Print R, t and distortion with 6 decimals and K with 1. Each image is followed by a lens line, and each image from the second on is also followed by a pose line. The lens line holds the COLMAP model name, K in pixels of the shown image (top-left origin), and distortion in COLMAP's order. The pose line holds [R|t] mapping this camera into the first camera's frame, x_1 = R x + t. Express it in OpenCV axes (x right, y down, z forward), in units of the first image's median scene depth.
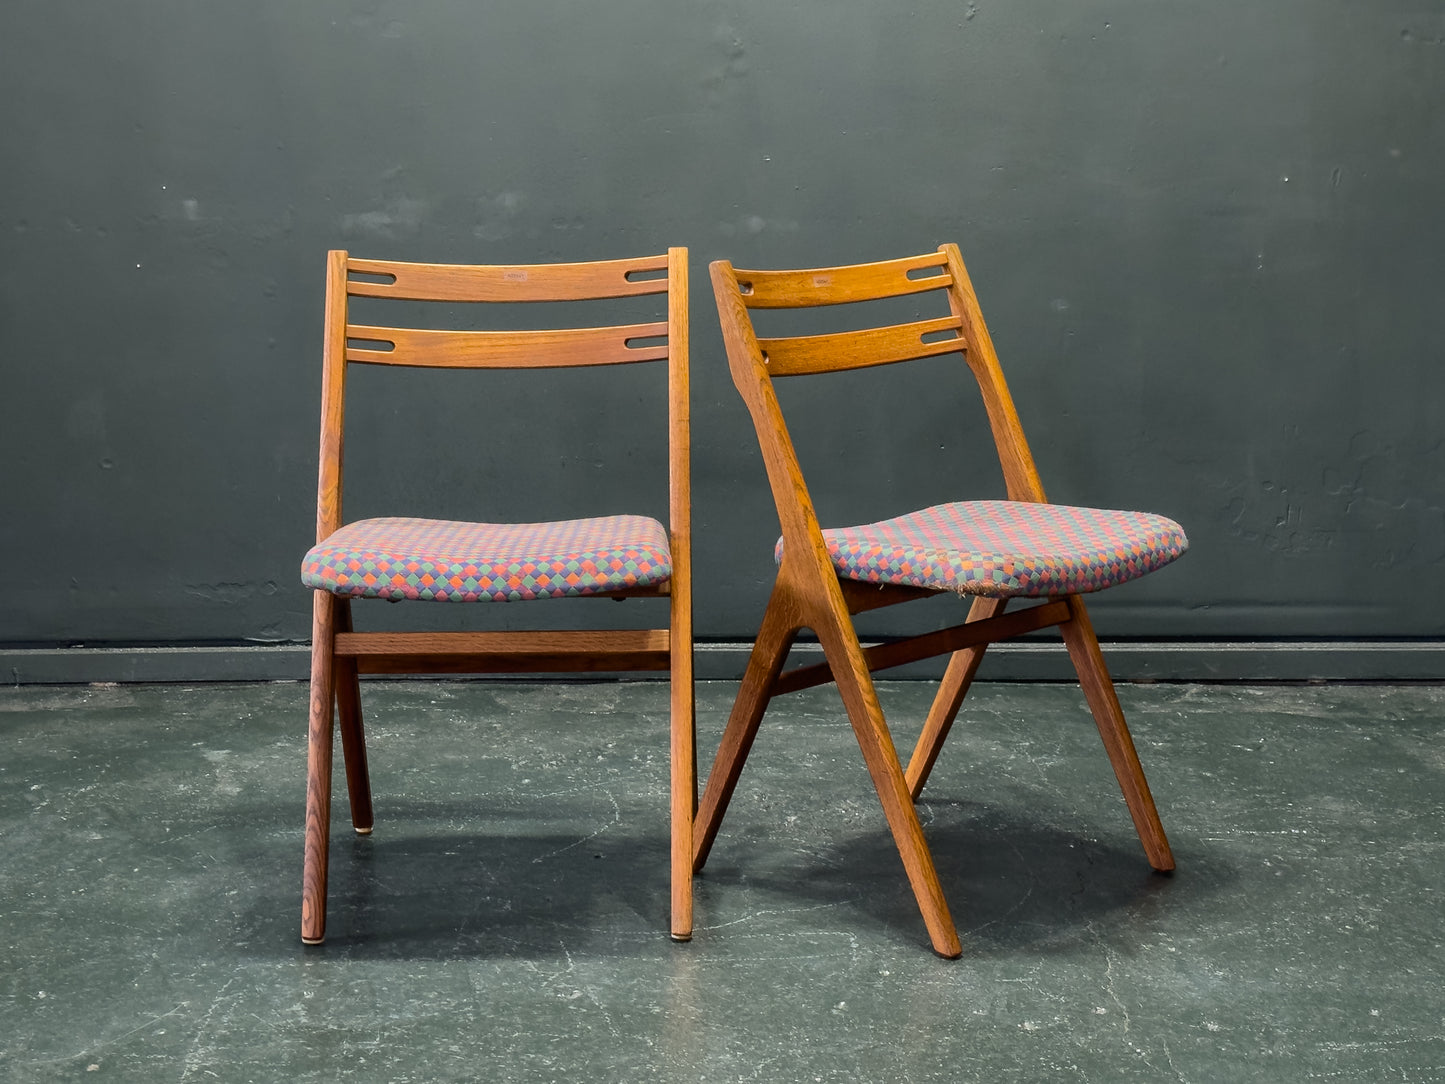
lens RADIAL K [[2339.5, 0, 702.5], [0, 2339.5, 470.8], [0, 0, 1]] dist [0.155316, -0.172252]
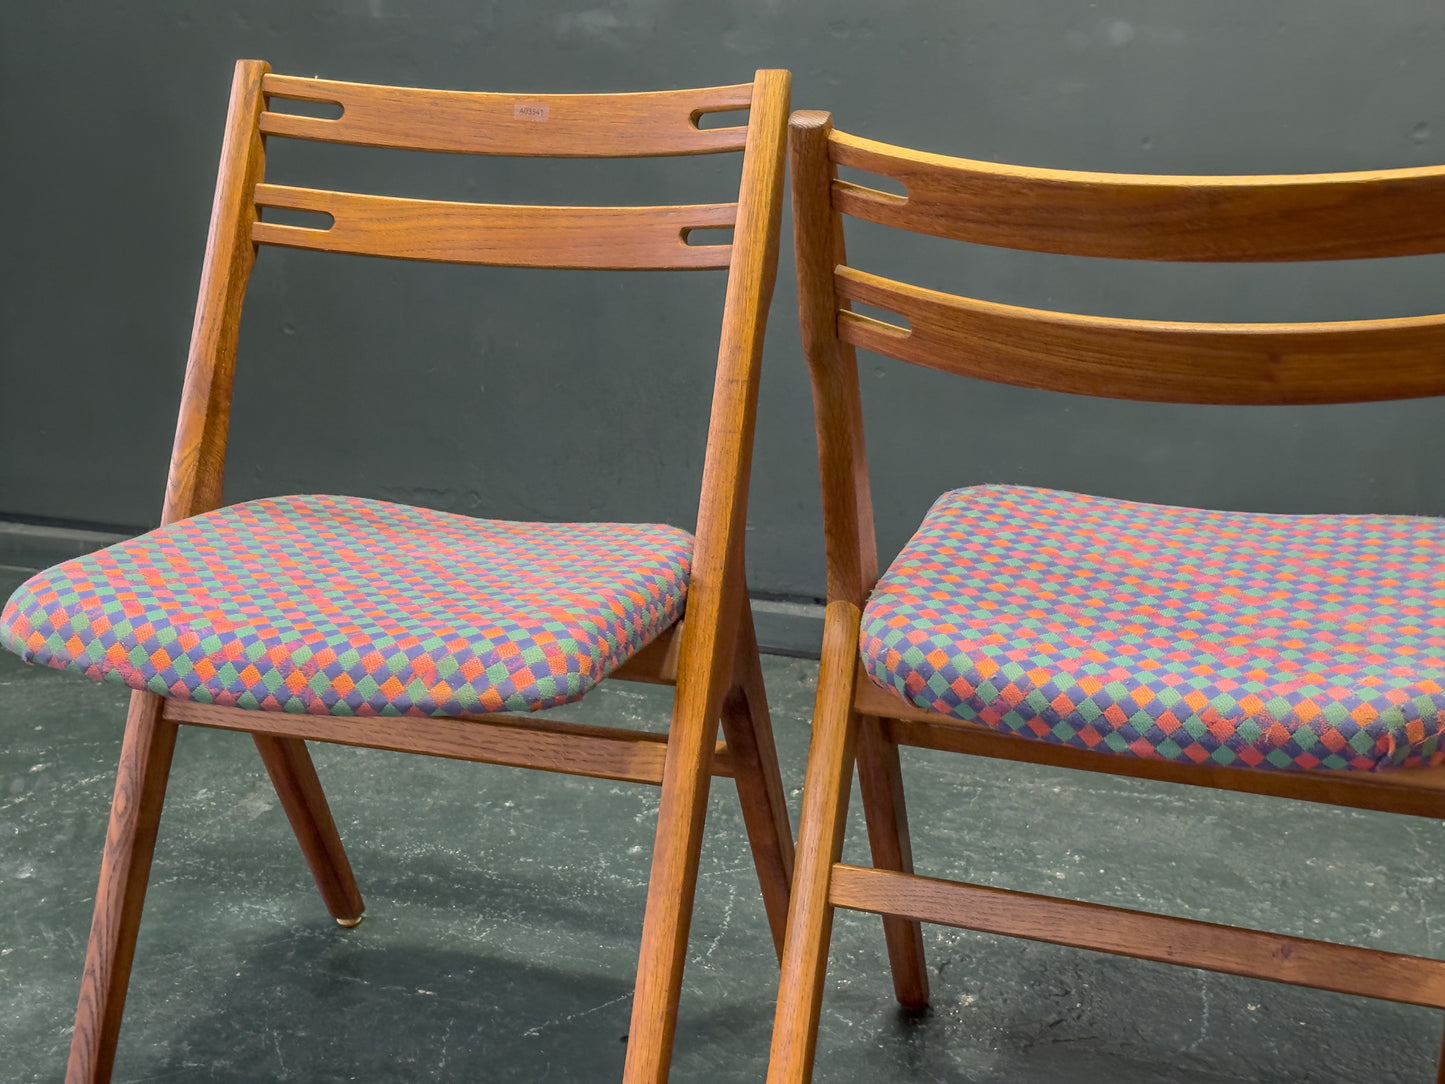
lens RADIAL K [[2003.4, 0, 713.5], [0, 2003.4, 544.6], [0, 0, 1]] dist [0.174363, -0.308882]
pose [[0.946748, 0.095225, -0.307572, 0.138967], [-0.051385, 0.987707, 0.147628, -0.053108], [0.317849, -0.123962, 0.940003, 0.520233]]
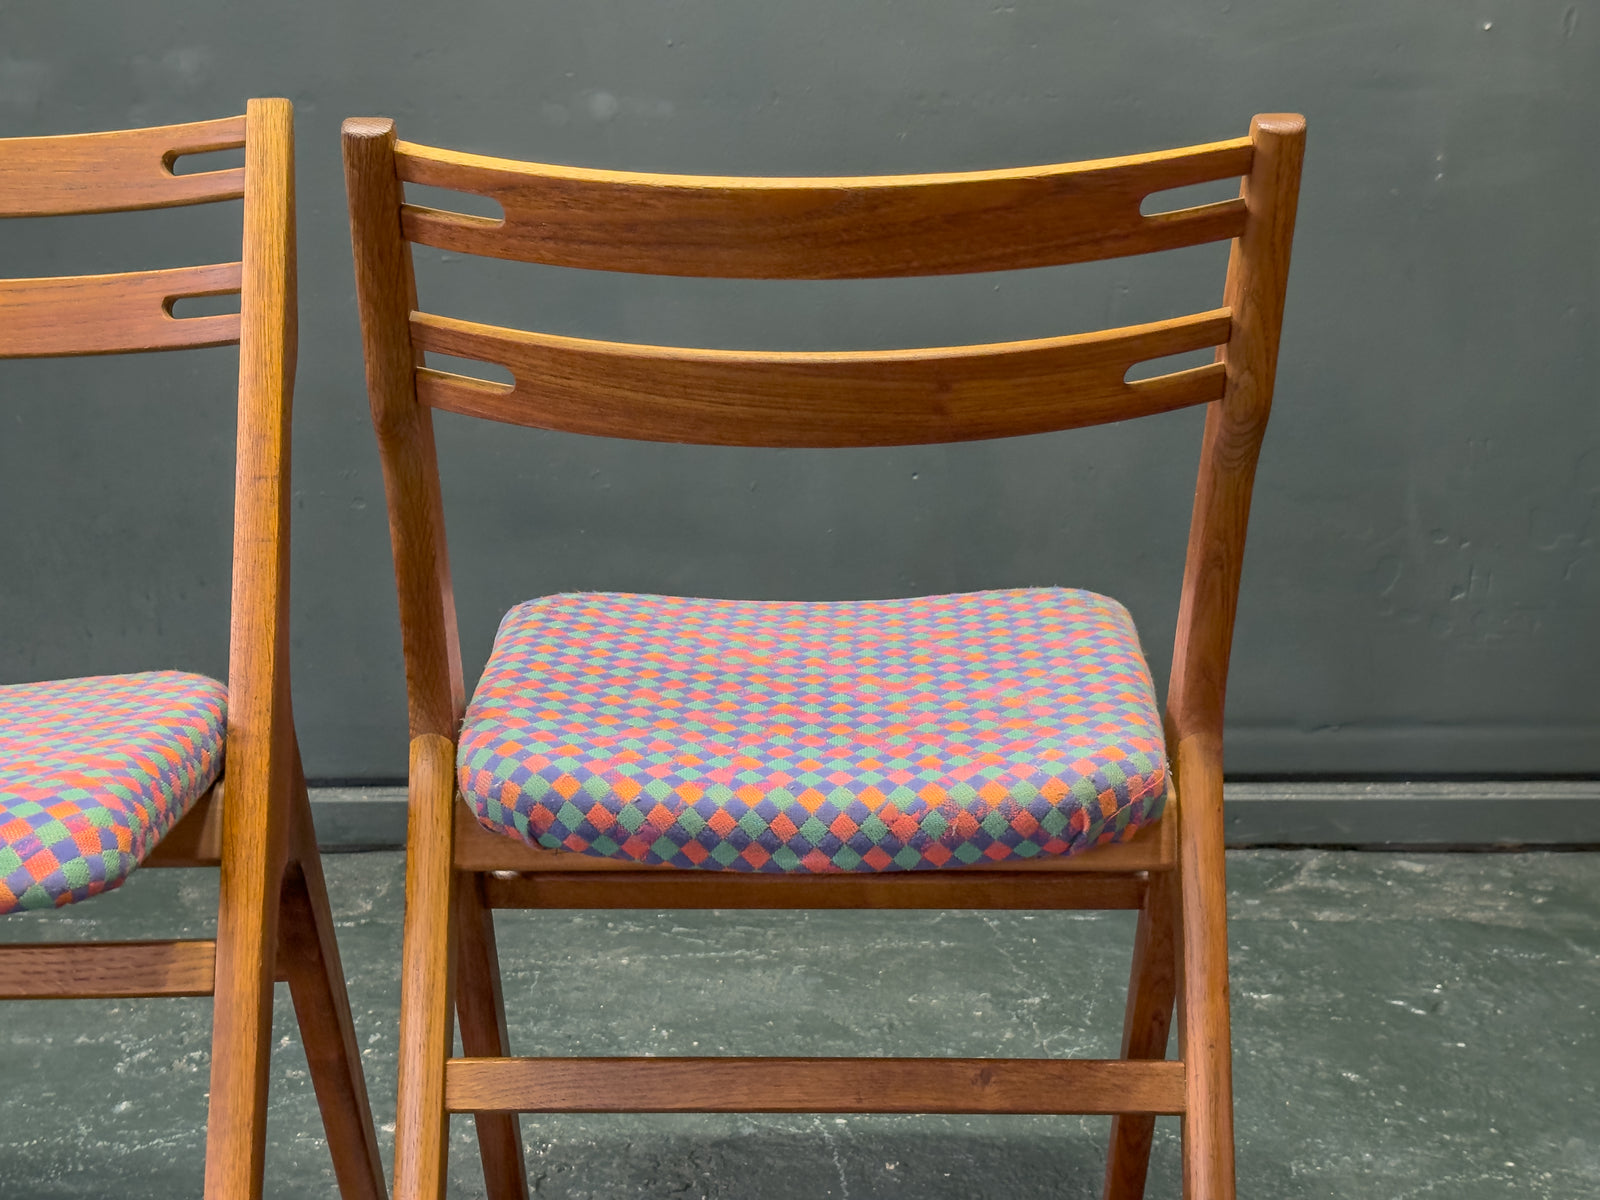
lens RADIAL K [[2222.5, 0, 798.5], [0, 2222.5, 615.4], [0, 0, 1]] dist [0.174853, -0.332249]
pose [[0.999998, -0.001700, 0.001244, 0.094339], [0.001590, 0.996464, 0.084006, -0.030630], [-0.001382, -0.084004, 0.996464, 0.547220]]
